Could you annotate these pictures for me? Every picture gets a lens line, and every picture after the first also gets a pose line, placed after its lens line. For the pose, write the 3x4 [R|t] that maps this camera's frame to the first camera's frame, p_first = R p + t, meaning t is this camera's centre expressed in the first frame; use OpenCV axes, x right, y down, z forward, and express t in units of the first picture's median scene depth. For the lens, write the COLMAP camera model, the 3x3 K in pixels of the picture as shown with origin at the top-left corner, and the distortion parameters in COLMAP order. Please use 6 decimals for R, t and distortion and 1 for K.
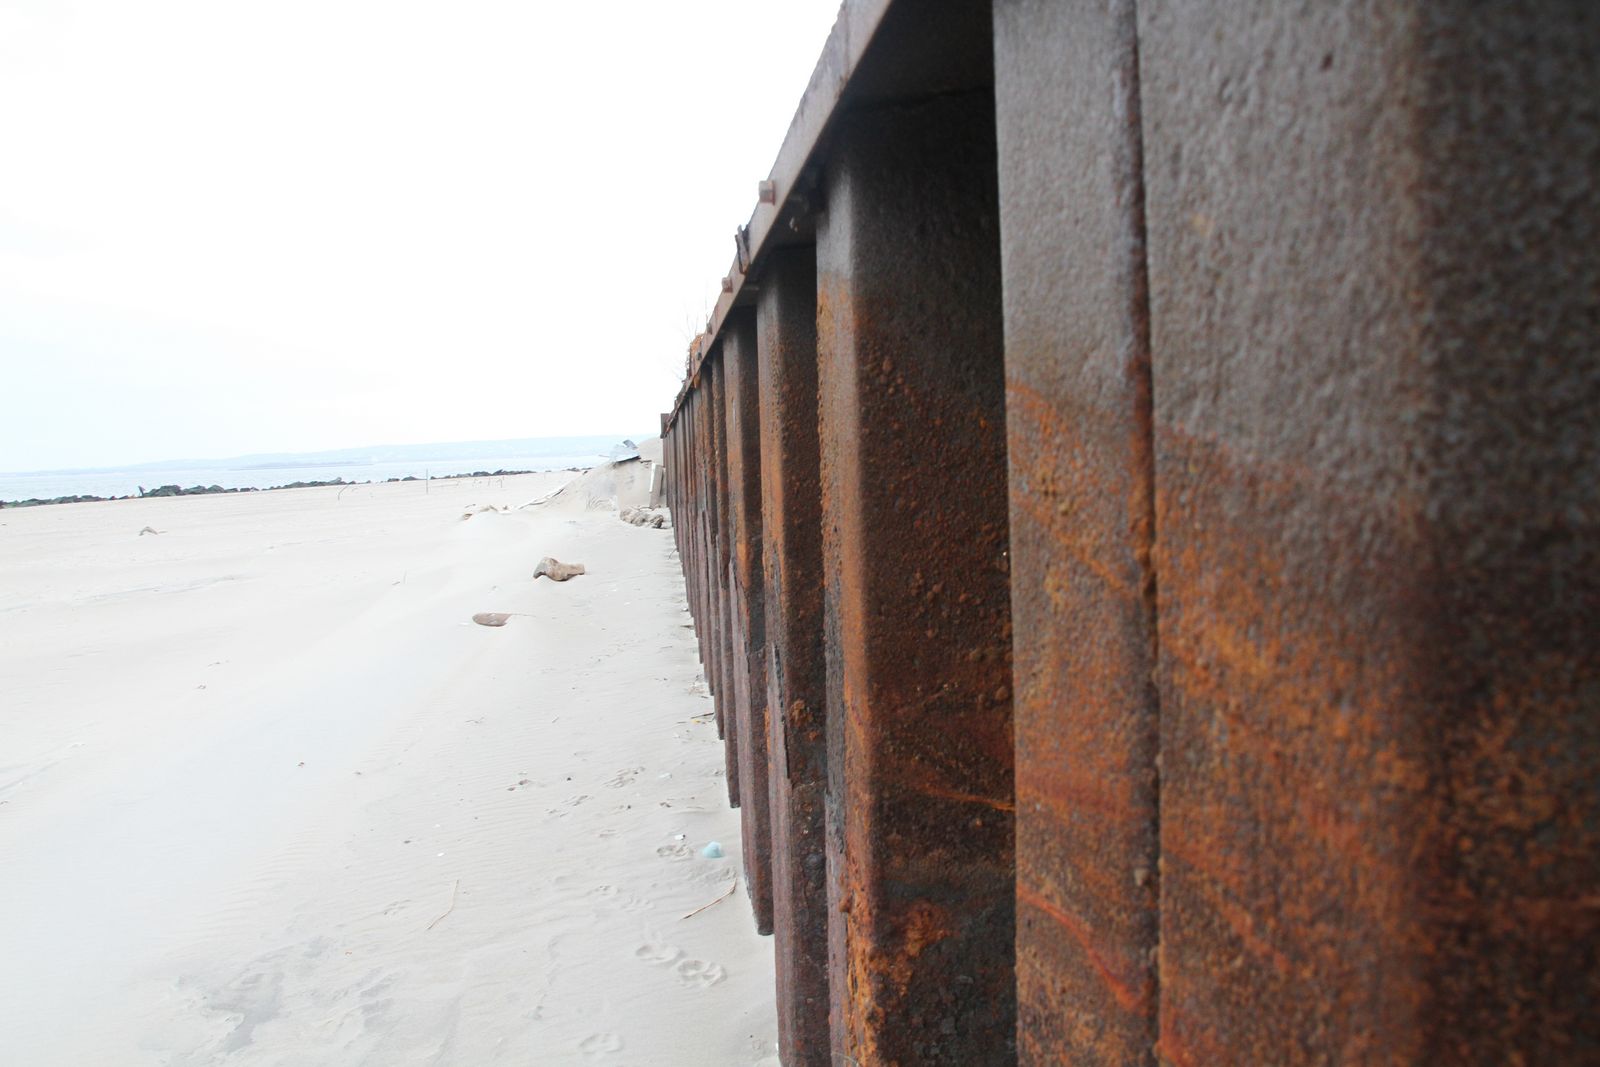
lens RADIAL K [[1340.2, 0, 800.0], [0, 1340.2, 533.5], [0, 0, 1]] dist [-0.166032, 0.153136]
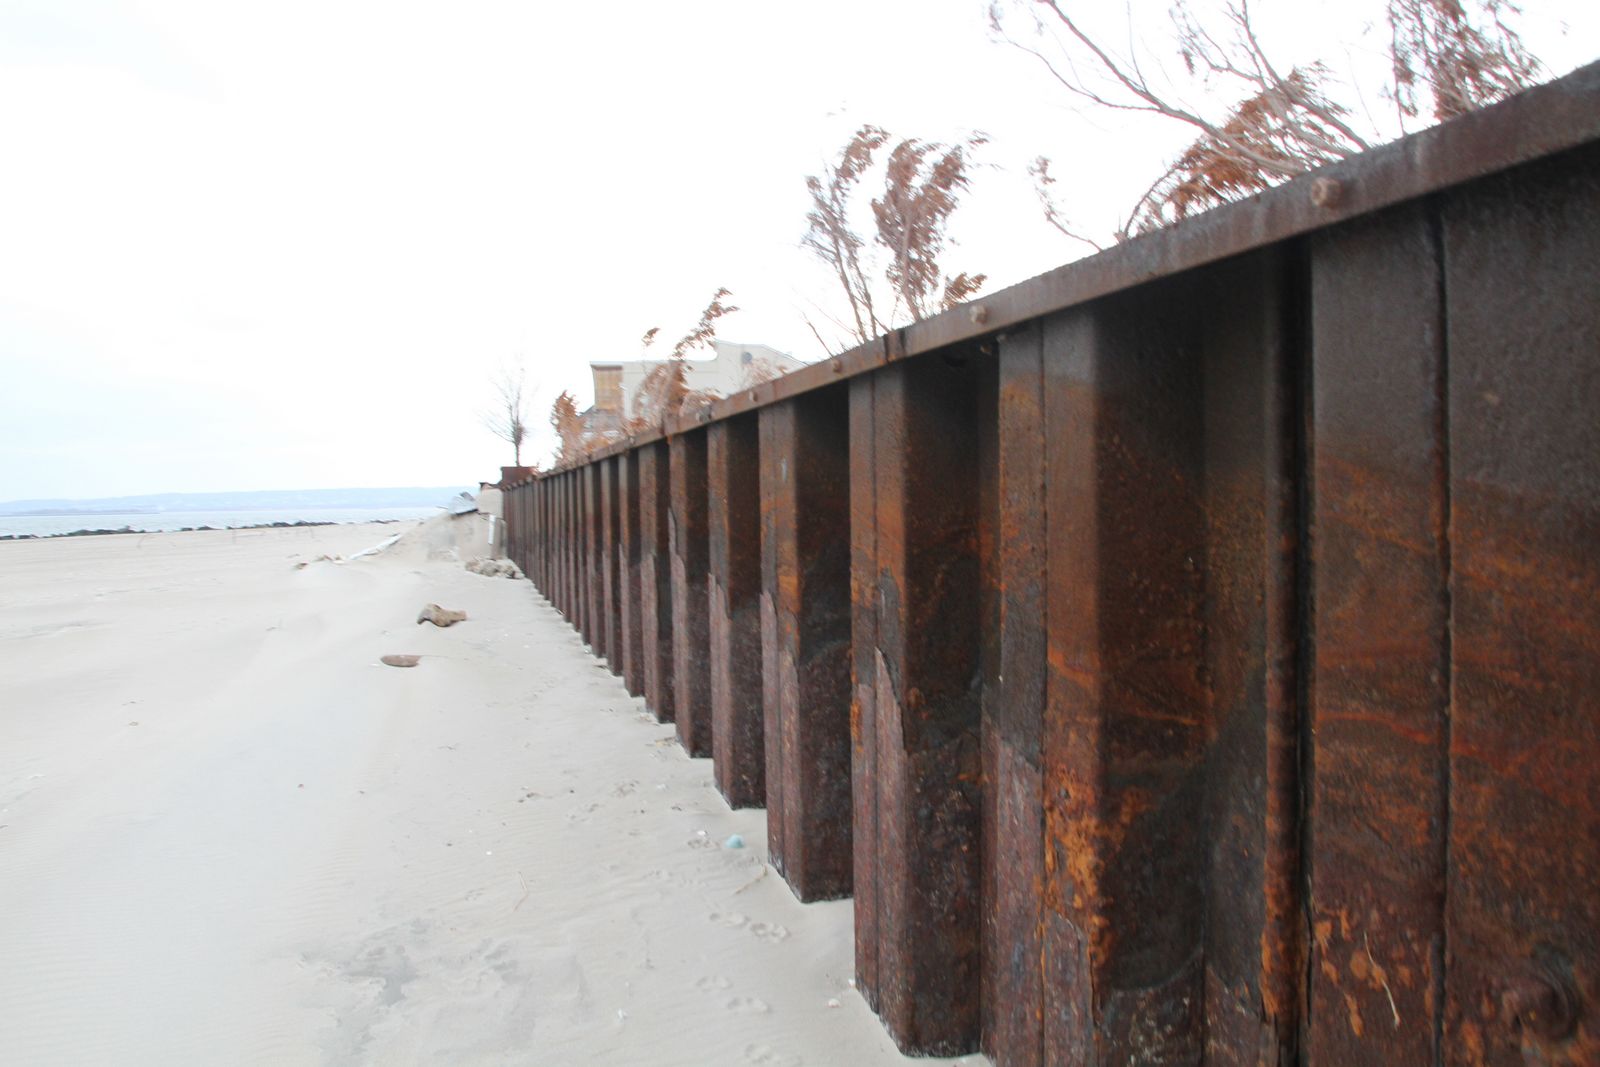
lens RADIAL K [[1340.2, 0, 800.0], [0, 1340.2, 533.5], [0, 0, 1]] dist [-0.166032, 0.153136]
pose [[0.989032, 0.013284, 0.147102, -0.515361], [-0.006968, 0.999035, -0.043369, 0.052769], [-0.147536, 0.041869, 0.988170, -0.468188]]
